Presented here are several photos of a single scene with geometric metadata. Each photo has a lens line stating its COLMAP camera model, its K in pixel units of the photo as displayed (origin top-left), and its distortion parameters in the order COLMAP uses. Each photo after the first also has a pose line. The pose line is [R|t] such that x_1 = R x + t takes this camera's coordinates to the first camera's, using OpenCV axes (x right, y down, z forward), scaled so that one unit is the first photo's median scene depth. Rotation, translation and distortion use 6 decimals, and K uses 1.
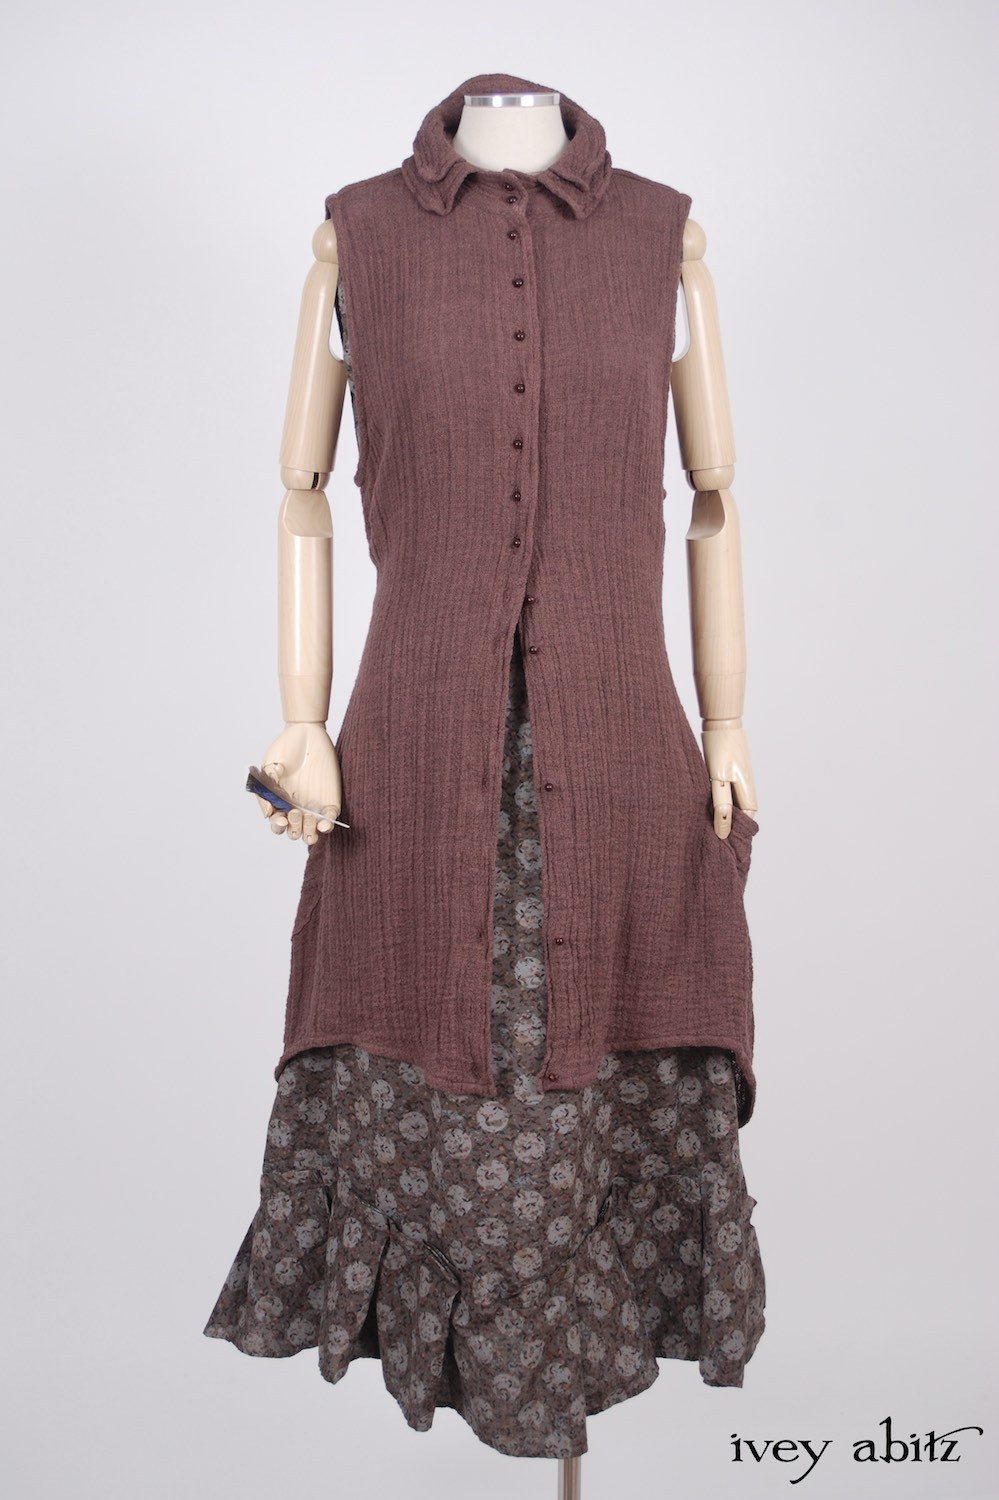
lens RADIAL K [[2338.4, 0, 473.6], [0, 2338.4, 755.4], [0, 0, 1]] dist [-0.093411, -0.012241]
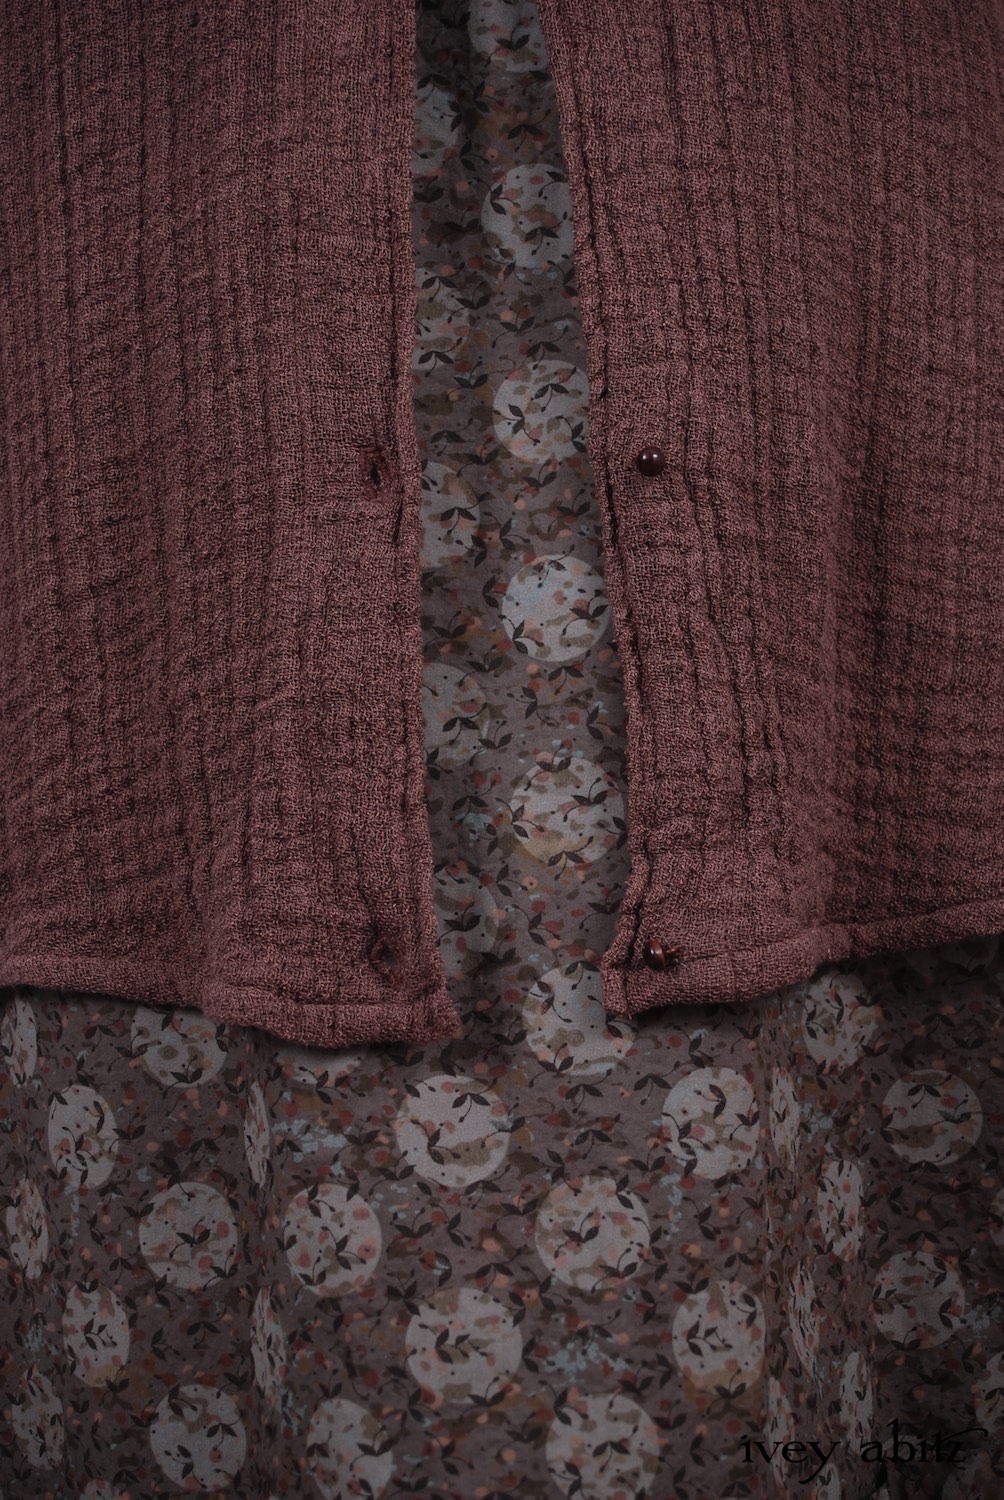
lens RADIAL K [[3018.5, 0, 502.0], [0, 3018.5, 750.0], [0, 0, 1]] dist [-0.029799, -0.310557]
pose [[0.998432, -0.055771, 0.004734, 0.014781], [0.055182, 0.966667, -0.250019, 0.200732], [0.009368, 0.249888, 0.968229, 0.640242]]
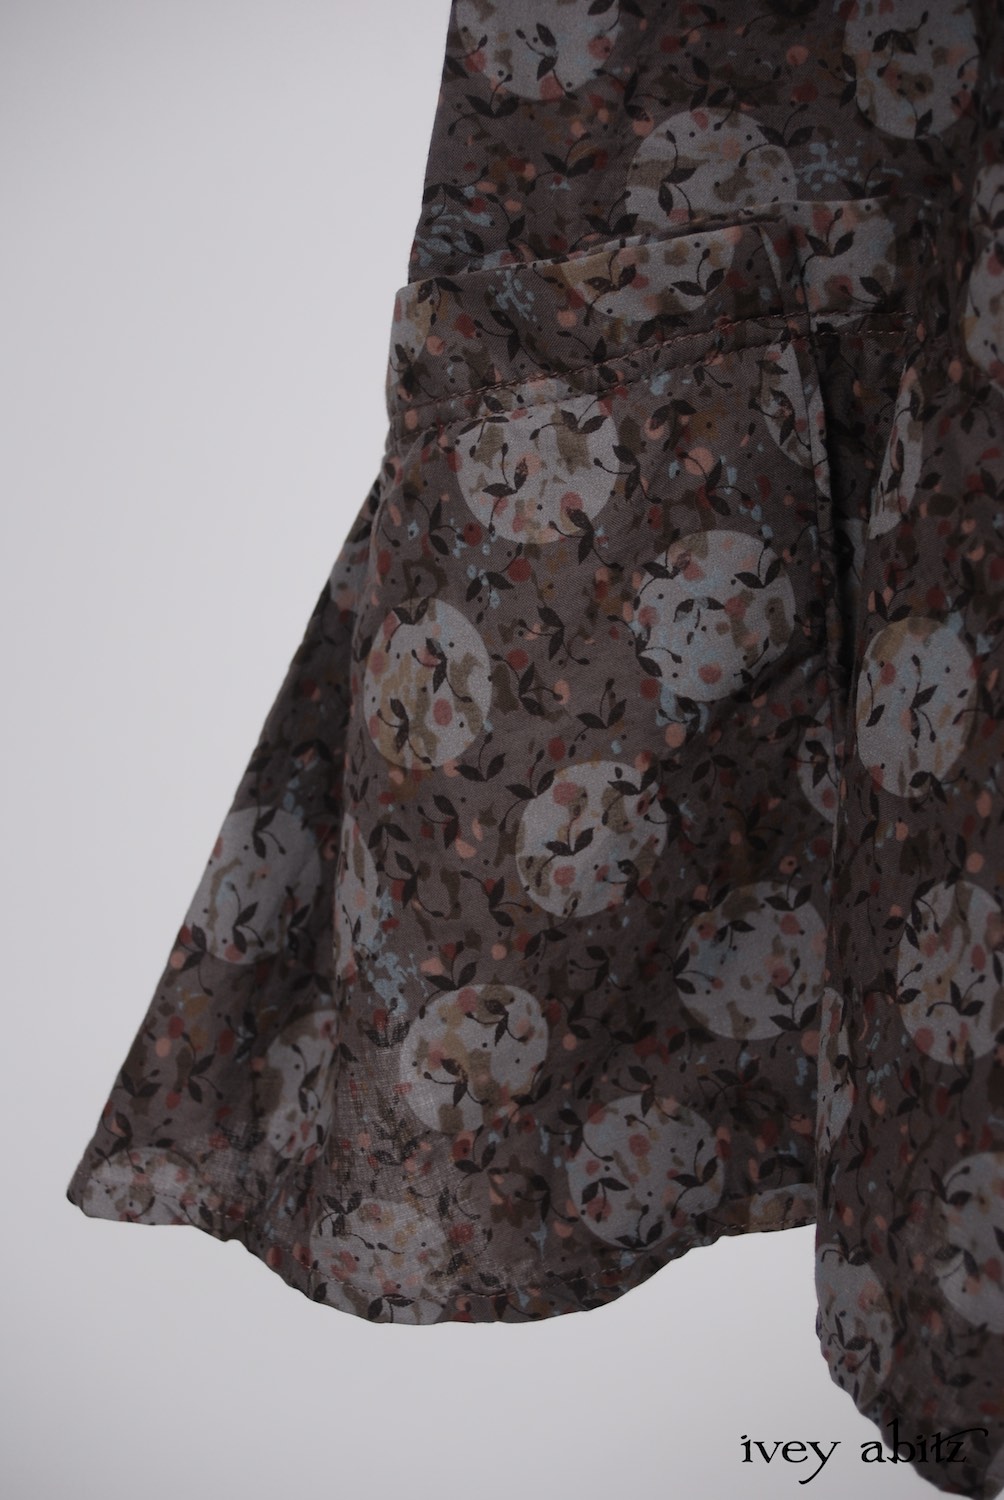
lens RADIAL K [[2828.7, 0, 502.0], [0, 2828.7, 750.0], [0, 0, 1]] dist [-0.065098, -0.116343]
pose [[0.984076, -0.044546, 0.172074, -0.131751], [0.010837, 0.981322, 0.192065, 0.188972], [-0.177416, -0.187142, 0.966179, 0.864453]]
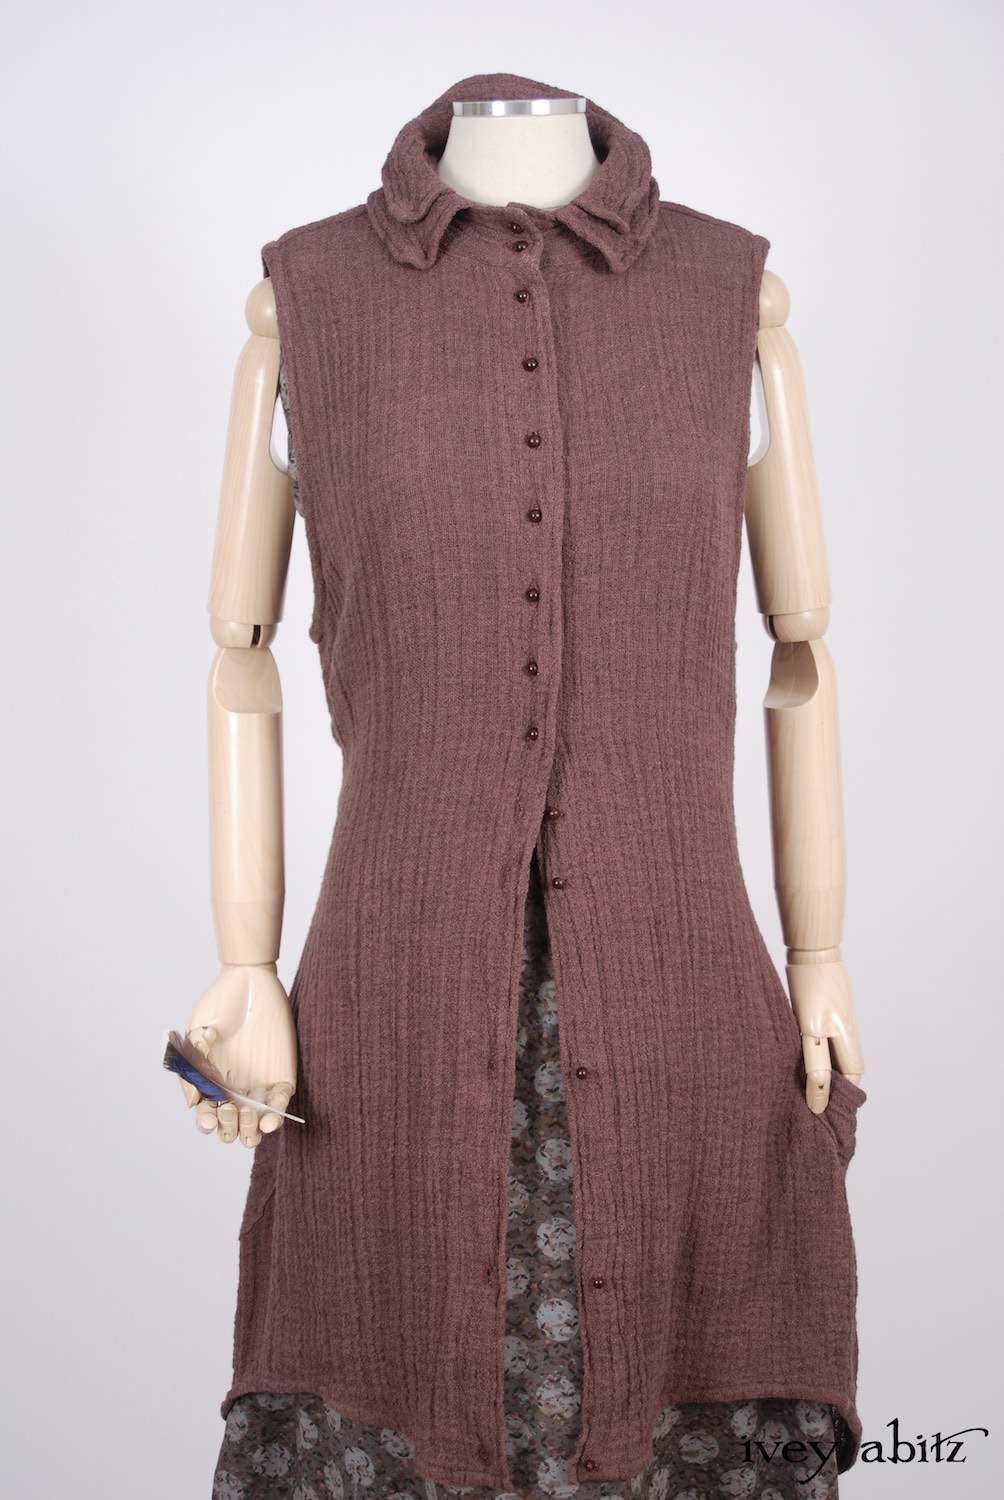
lens RADIAL K [[2094.7, 0, 495.5], [0, 2094.7, 736.8], [0, 0, 1]] dist [-0.099762, 0.072917]
pose [[0.999931, -0.011275, -0.003296, 0.008952], [0.011247, 0.999902, -0.008314, -0.081382], [0.003390, 0.008277, 0.999960, 0.353814]]
